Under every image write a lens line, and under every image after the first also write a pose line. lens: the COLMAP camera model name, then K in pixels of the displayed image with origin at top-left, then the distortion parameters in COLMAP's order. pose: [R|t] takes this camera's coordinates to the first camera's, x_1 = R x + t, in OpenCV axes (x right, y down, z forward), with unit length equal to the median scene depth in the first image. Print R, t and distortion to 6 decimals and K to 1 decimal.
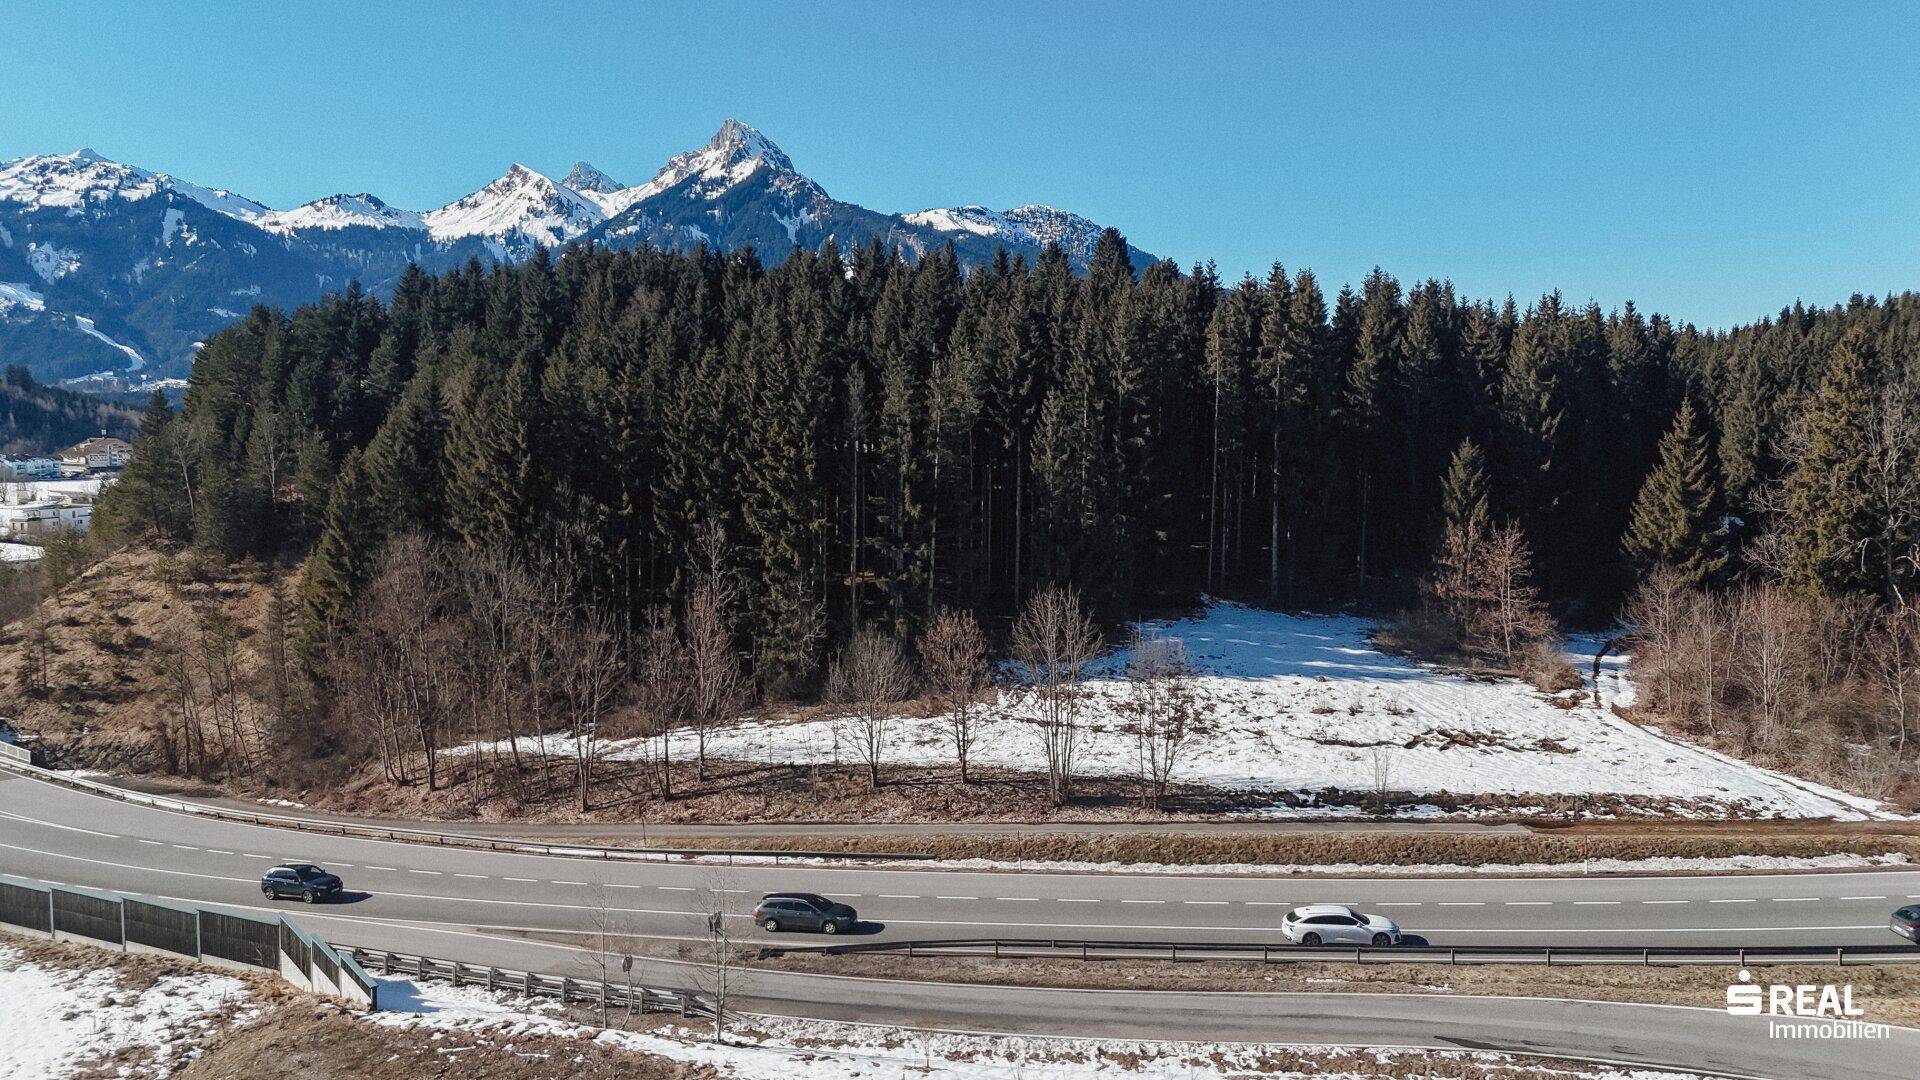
lens RADIAL K [[1409.2, 0, 966.3], [0, 1409.2, 520.7], [0, 0, 1]] dist [0.079274, -0.071345]
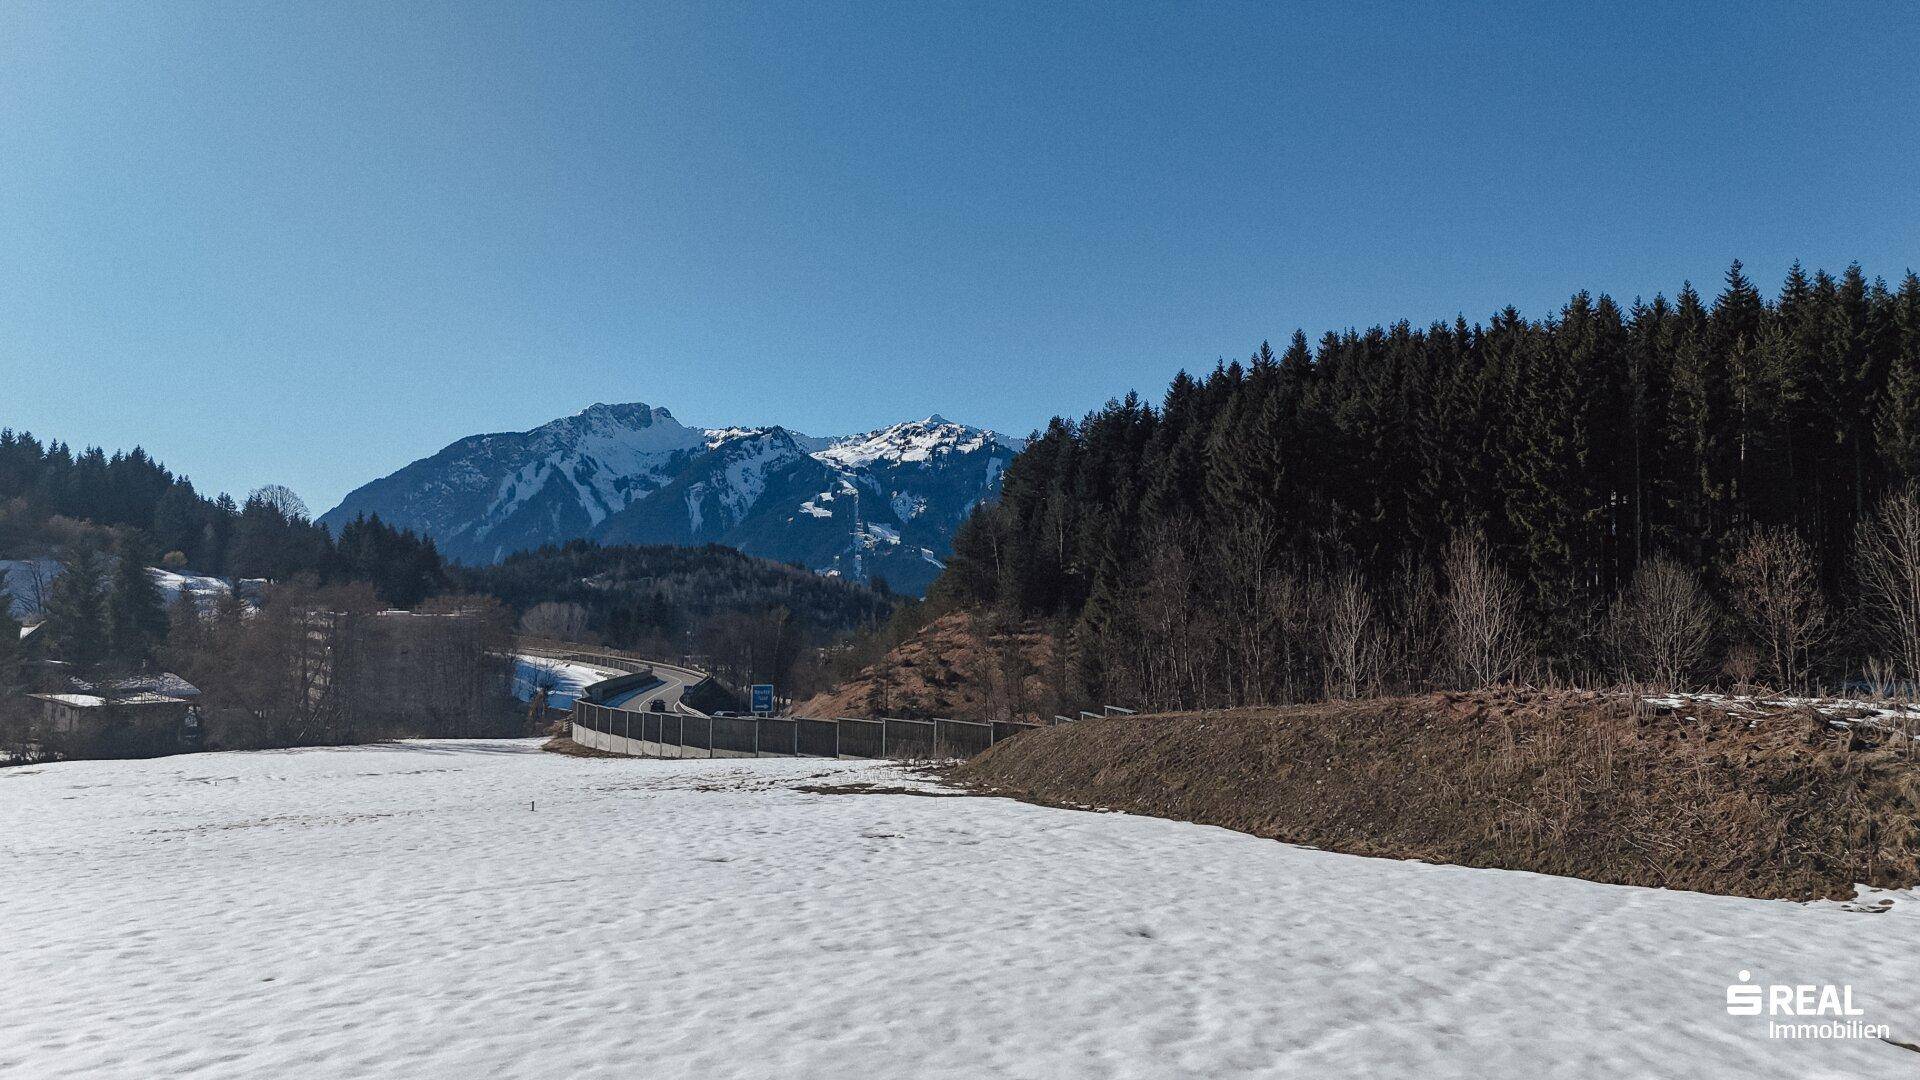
lens RADIAL K [[1409.2, 0, 968.9], [0, 1409.2, 526.5], [0, 0, 1]] dist [0.079274, -0.071345]
pose [[0.869308, -0.033997, -0.493101, -0.001741], [-0.040810, 0.989289, -0.140152, 0.127029], [0.492584, 0.141959, 0.858609, 0.012591]]
